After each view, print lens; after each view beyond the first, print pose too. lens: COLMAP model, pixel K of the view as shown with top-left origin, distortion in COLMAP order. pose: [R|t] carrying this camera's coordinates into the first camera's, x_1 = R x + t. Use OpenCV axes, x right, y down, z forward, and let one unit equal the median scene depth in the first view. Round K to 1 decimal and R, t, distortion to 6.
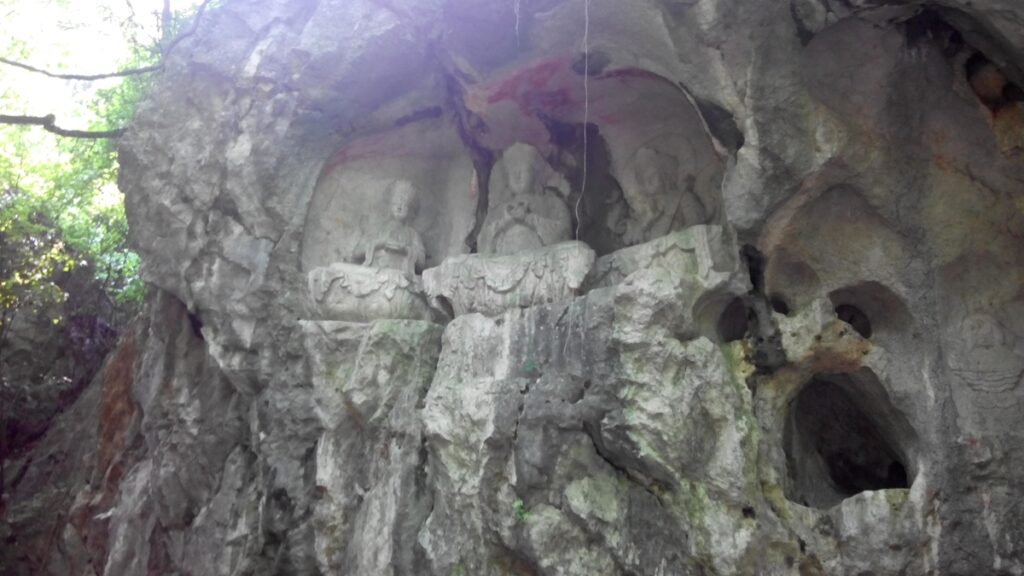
lens RADIAL K [[814.8, 0, 511.1], [0, 814.8, 289.7], [0, 0, 1]] dist [0.061782, 0.001413]
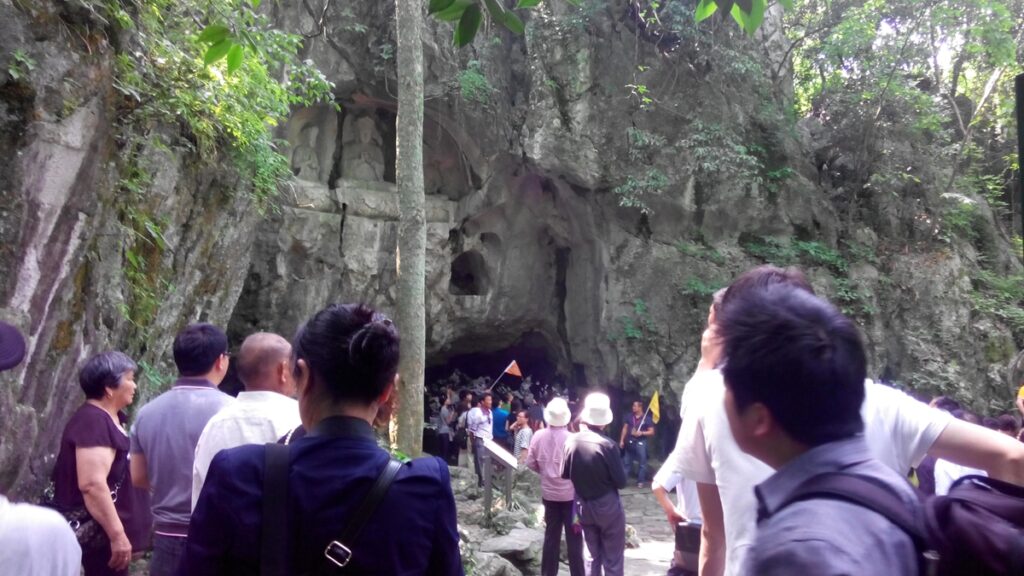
lens RADIAL K [[814.8, 0, 512.3], [0, 814.8, 287.5], [0, 0, 1]] dist [0.061782, 0.001413]
pose [[0.697396, -0.005899, 0.716662, -1.547371], [-0.362341, 0.859849, 0.359678, -0.867433], [-0.618343, -0.510514, 0.597518, -0.878420]]
